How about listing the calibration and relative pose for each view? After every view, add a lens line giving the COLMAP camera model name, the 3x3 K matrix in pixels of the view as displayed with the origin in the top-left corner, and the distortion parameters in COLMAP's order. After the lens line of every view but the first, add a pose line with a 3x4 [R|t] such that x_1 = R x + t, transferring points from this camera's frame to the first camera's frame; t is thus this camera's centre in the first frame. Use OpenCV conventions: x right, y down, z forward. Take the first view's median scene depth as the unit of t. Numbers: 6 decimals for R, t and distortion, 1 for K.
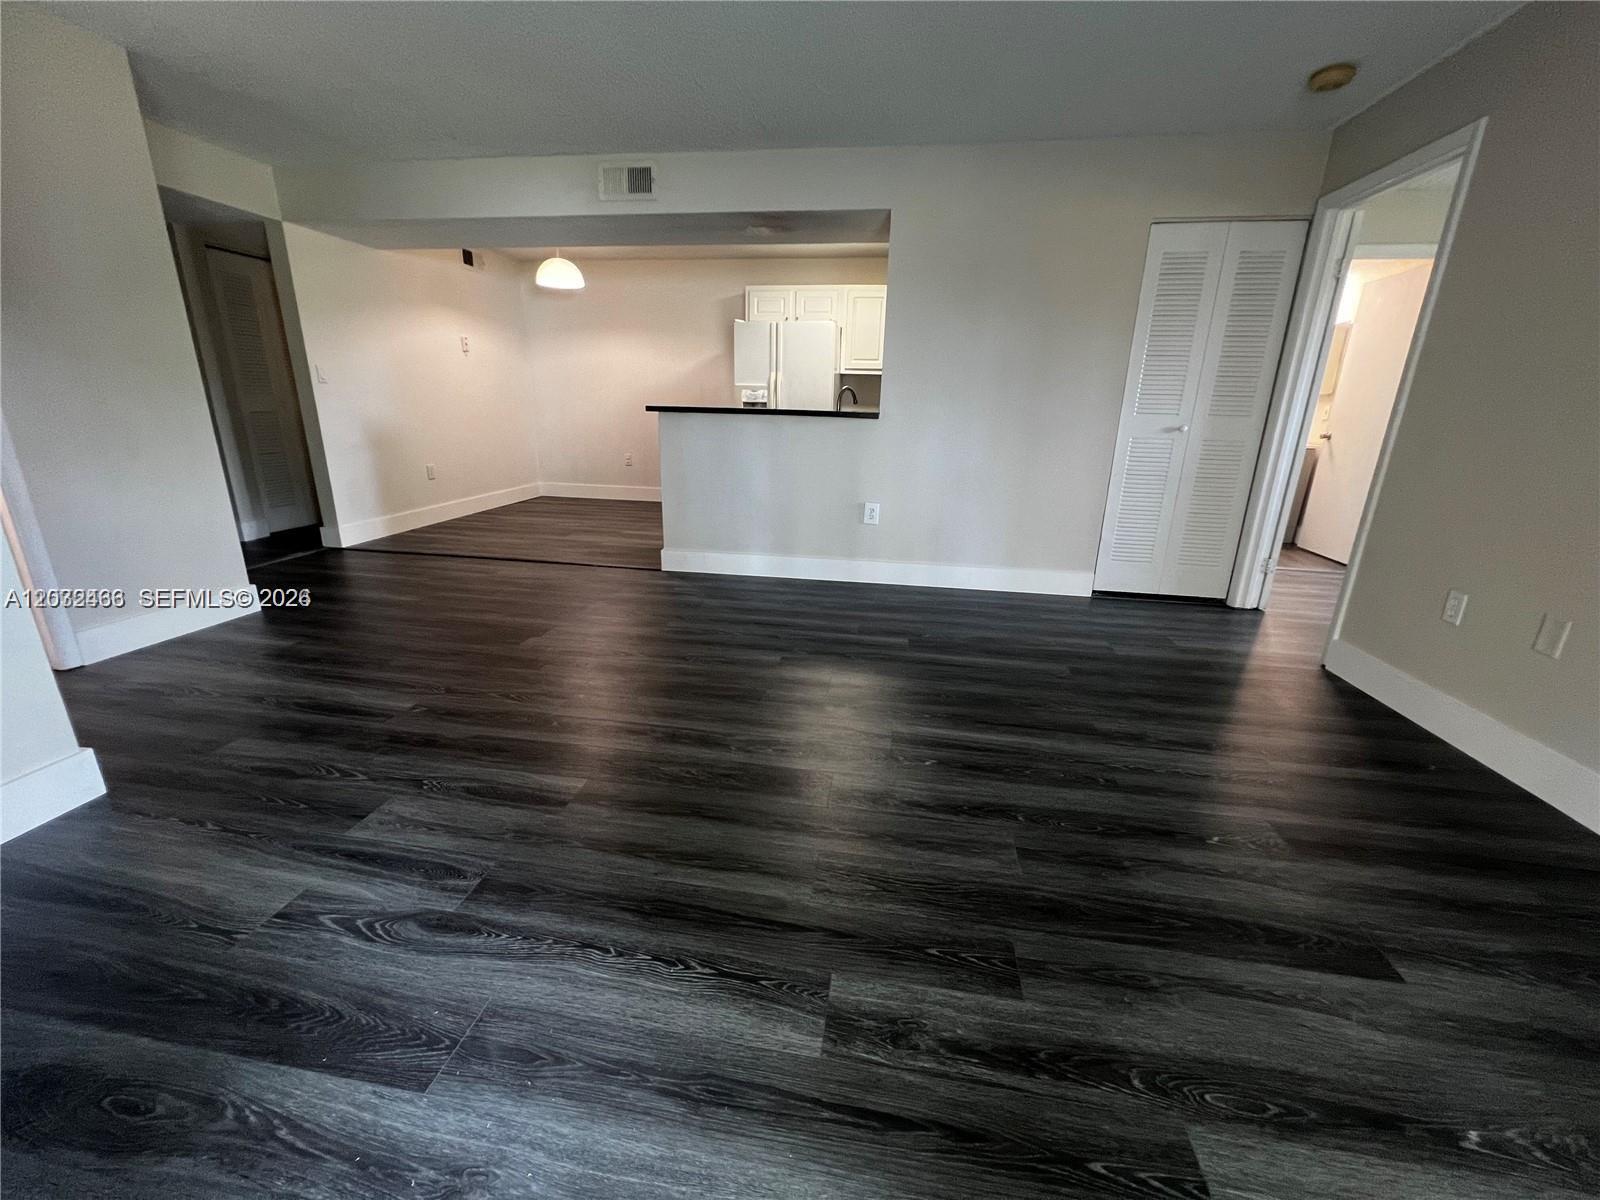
lens RADIAL K [[641.3, 0, 798.7], [0, 641.3, 597.2], [0, 0, 1]] dist [-0.001566, -0.000221]
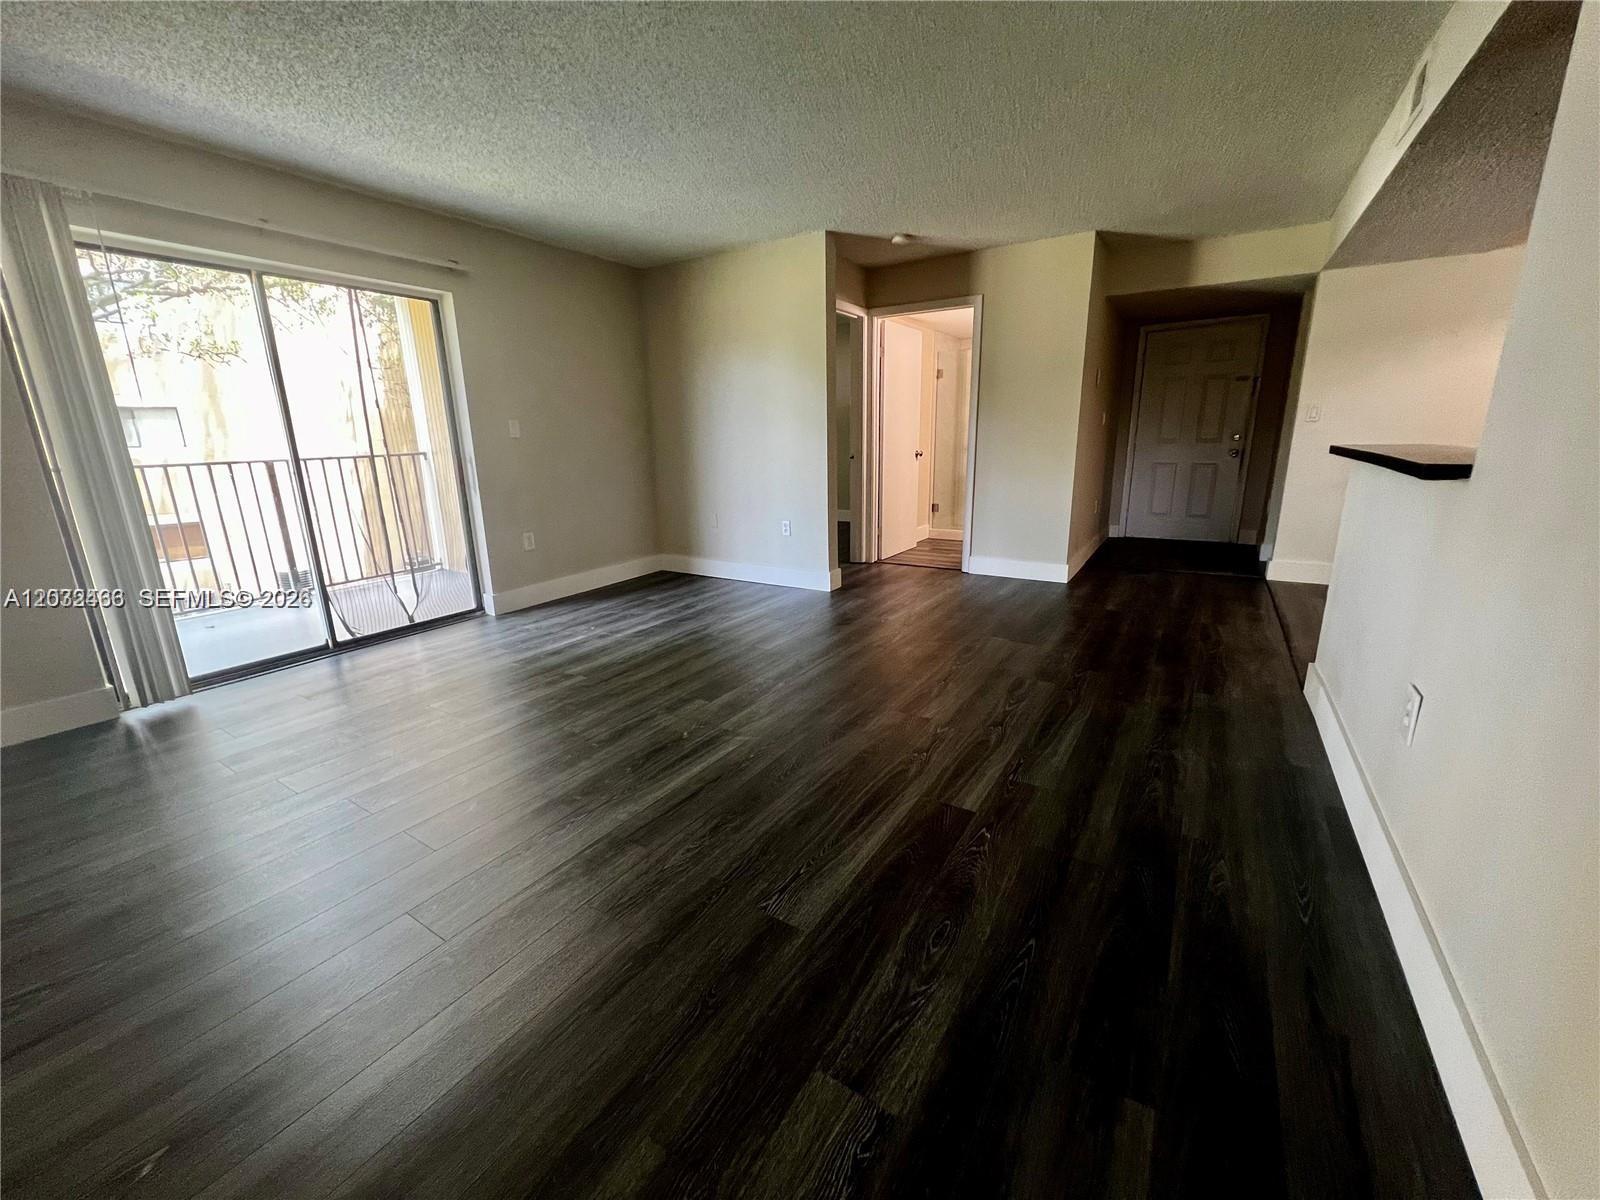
lens RADIAL K [[641.3, 0, 794.2], [0, 641.3, 595.5], [0, 0, 1]] dist [-0.001566, -0.000221]
pose [[-0.396516, 0.217330, -0.891932, 0.802574], [-0.255580, 0.907029, 0.334629, -0.313466], [0.881733, 0.360646, -0.304106, 1.006755]]
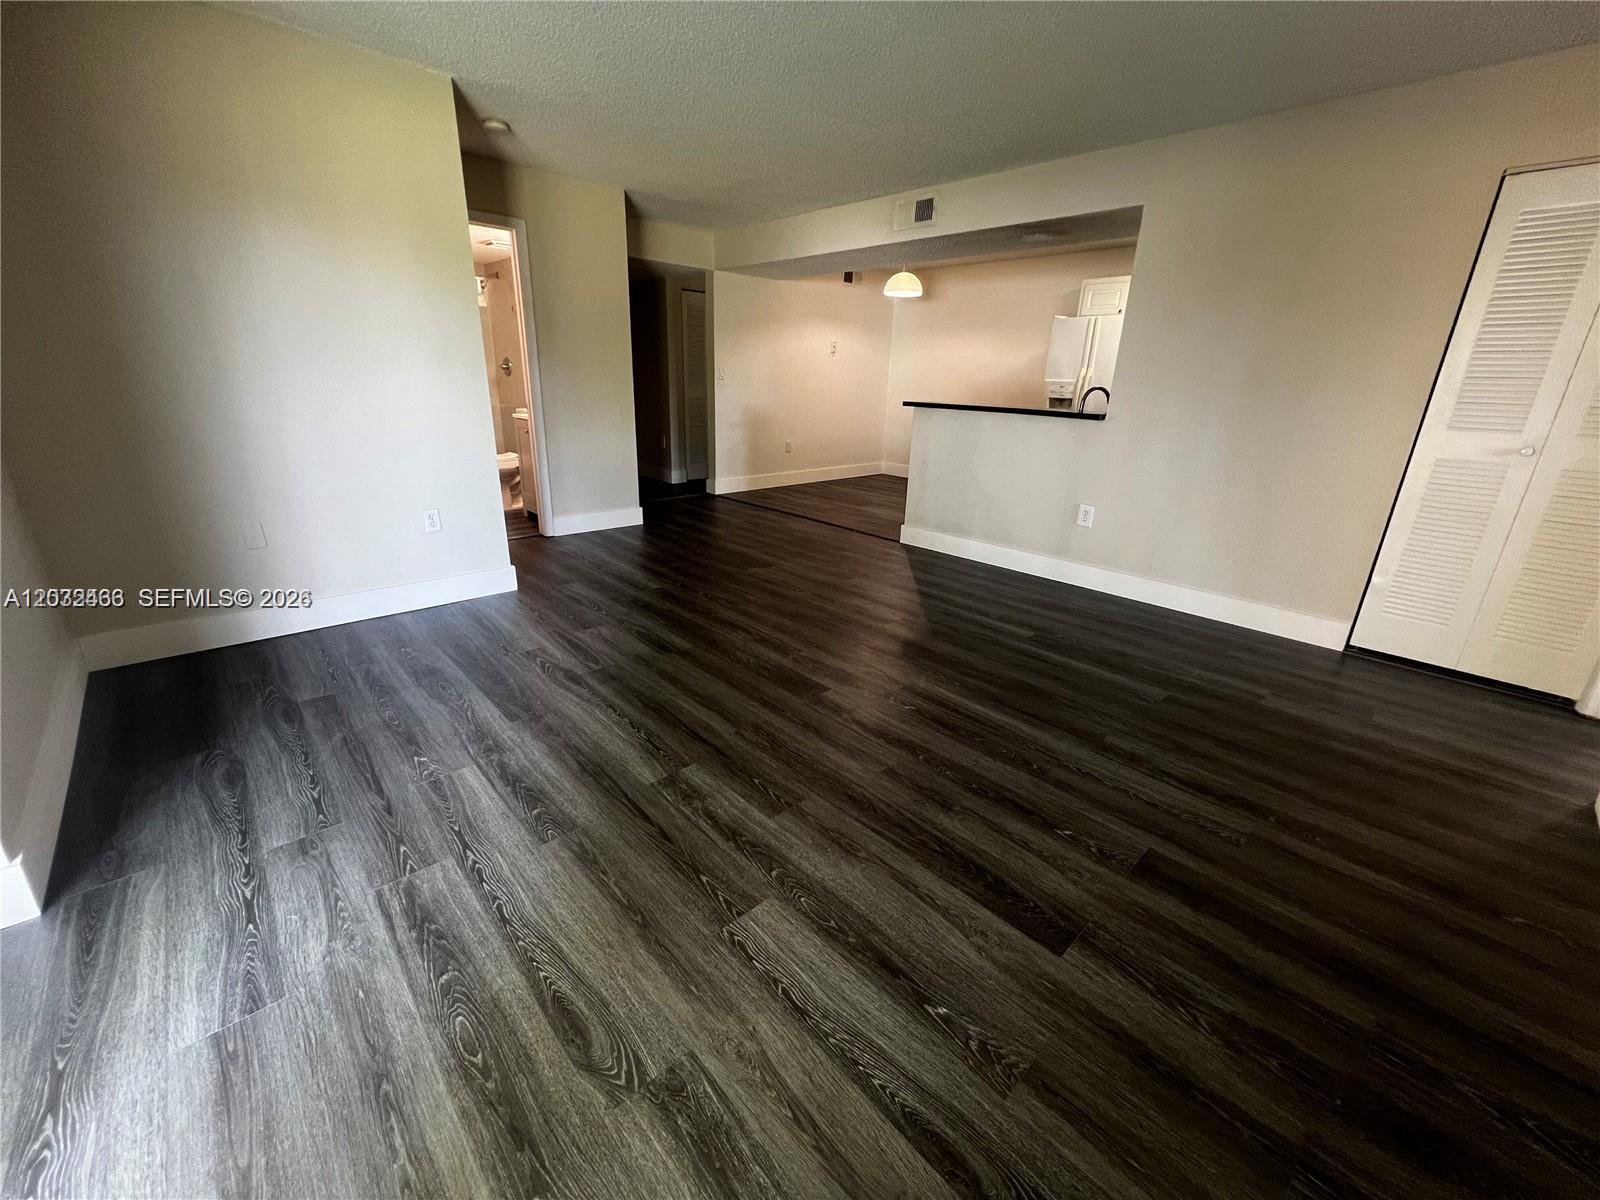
lens RADIAL K [[641.3, 0, 792.5], [0, 641.3, 598.5], [0, 0, 1]] dist [-0.001566, -0.000221]
pose [[0.788403, 0.202153, -0.580995, 0.475582], [-0.190918, 0.978234, 0.081296, 0.000579], [0.584783, 0.046829, 0.809837, -0.079827]]
